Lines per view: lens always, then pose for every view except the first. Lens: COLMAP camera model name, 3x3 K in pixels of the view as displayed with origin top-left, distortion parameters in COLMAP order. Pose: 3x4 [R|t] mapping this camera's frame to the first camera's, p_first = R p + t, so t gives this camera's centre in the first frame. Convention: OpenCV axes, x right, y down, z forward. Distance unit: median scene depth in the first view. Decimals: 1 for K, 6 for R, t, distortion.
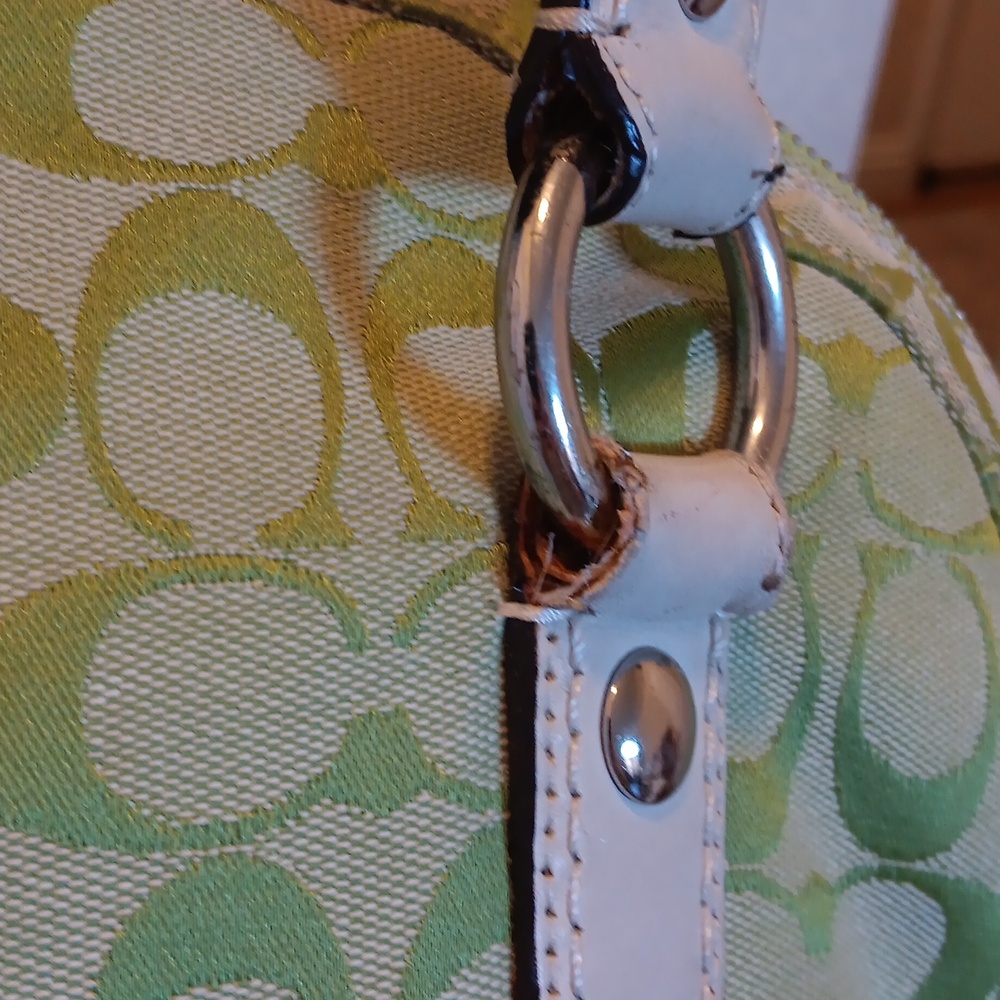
lens RADIAL K [[1752.1, 0, 500.0], [0, 1752.1, 500.0], [0, 0, 1]] dist [0.170778, -0.411819]
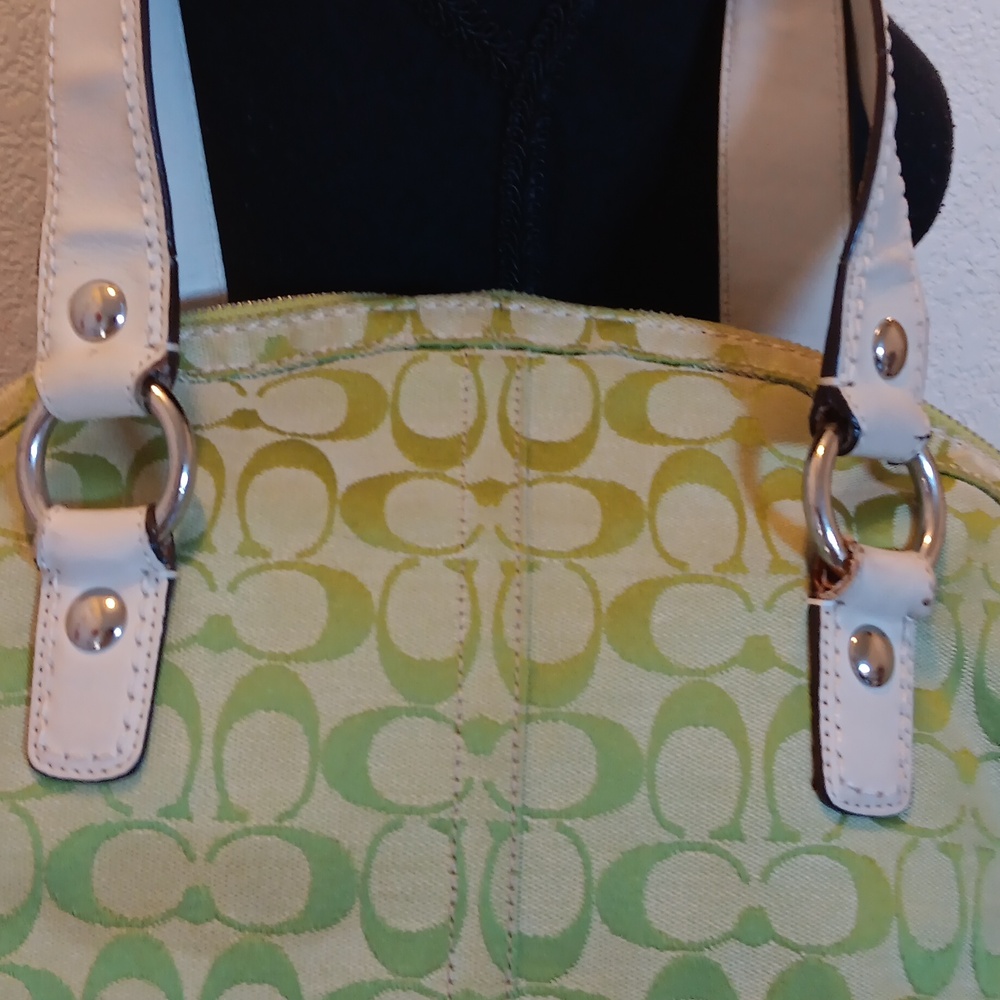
lens RADIAL K [[1752.1, 0, 500.0], [0, 1752.1, 500.0], [0, 0, 1]] dist [0.170778, -0.411819]
pose [[0.964542, -0.016518, -0.263413, 0.249914], [-0.034726, 0.981421, -0.188699, 0.419914], [0.261636, 0.191156, 0.946048, -1.598378]]
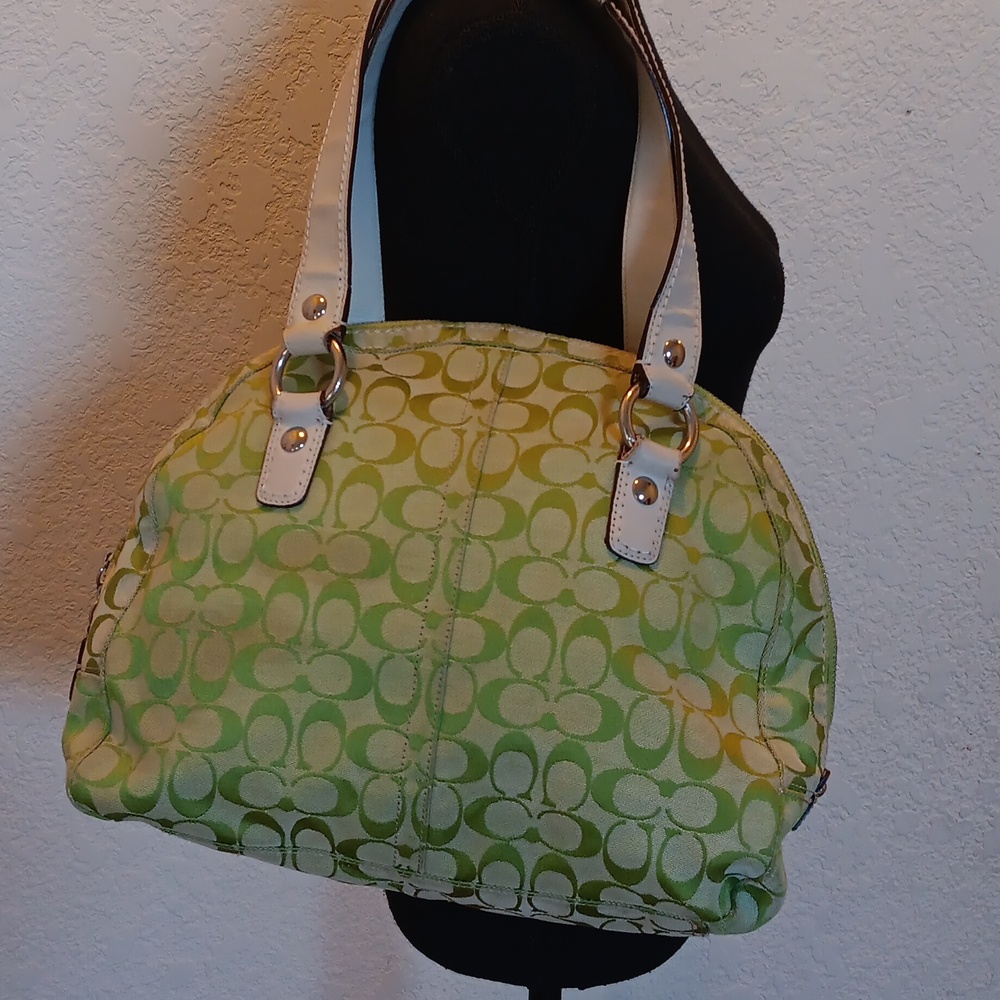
lens RADIAL K [[1752.1, 0, 500.0], [0, 1752.1, 500.0], [0, 0, 1]] dist [0.170778, -0.411819]
pose [[0.905081, 0.024026, -0.424560, 2.001101], [-0.178545, 0.927606, -0.328130, 2.036761], [0.385941, 0.372787, 0.843848, -3.720780]]
